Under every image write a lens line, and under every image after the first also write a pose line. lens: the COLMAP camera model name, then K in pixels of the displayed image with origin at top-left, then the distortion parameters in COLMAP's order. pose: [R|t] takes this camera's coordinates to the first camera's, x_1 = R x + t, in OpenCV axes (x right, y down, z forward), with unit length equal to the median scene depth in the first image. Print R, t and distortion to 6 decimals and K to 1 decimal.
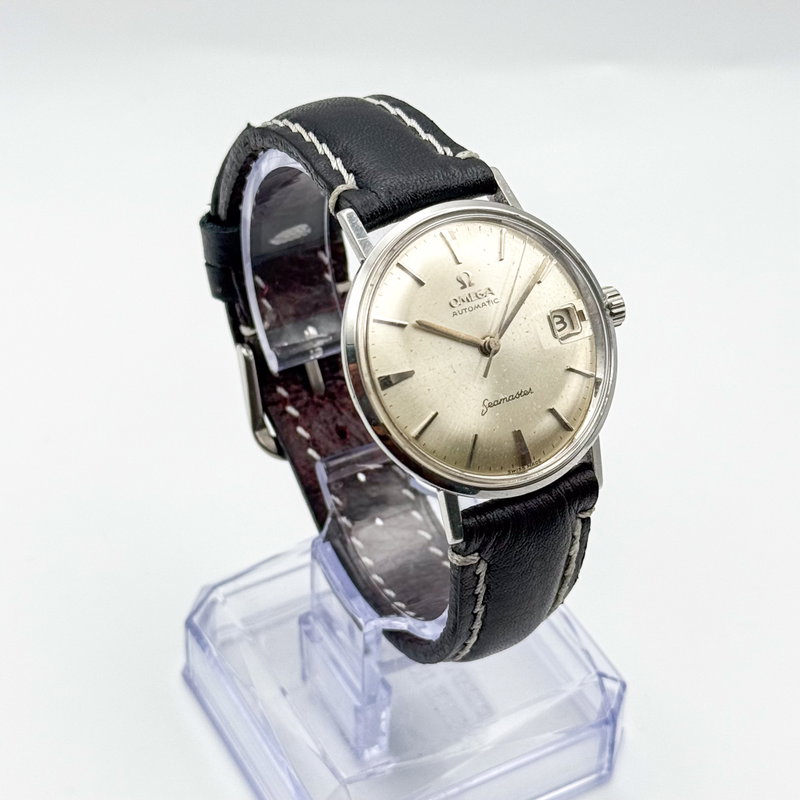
lens RADIAL K [[2149.3, 0, 399.4], [0, 2149.3, 401.4], [0, 0, 1]] dist [0.000875, 0.000000]
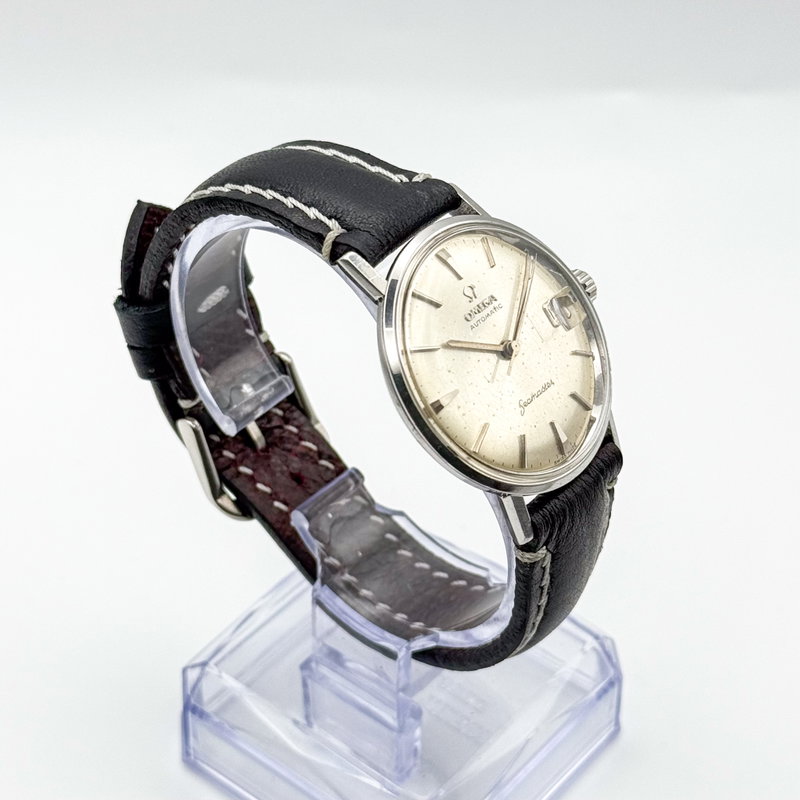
lens RADIAL K [[2149.3, 0, 399.8], [0, 2149.3, 398.4], [0, 0, 1]] dist [0.000875, 0.000000]
pose [[0.935343, -0.244073, 0.256051, -0.260783], [0.247056, 0.968774, 0.020972, -0.035326], [-0.253174, 0.043643, 0.966436, 0.011609]]
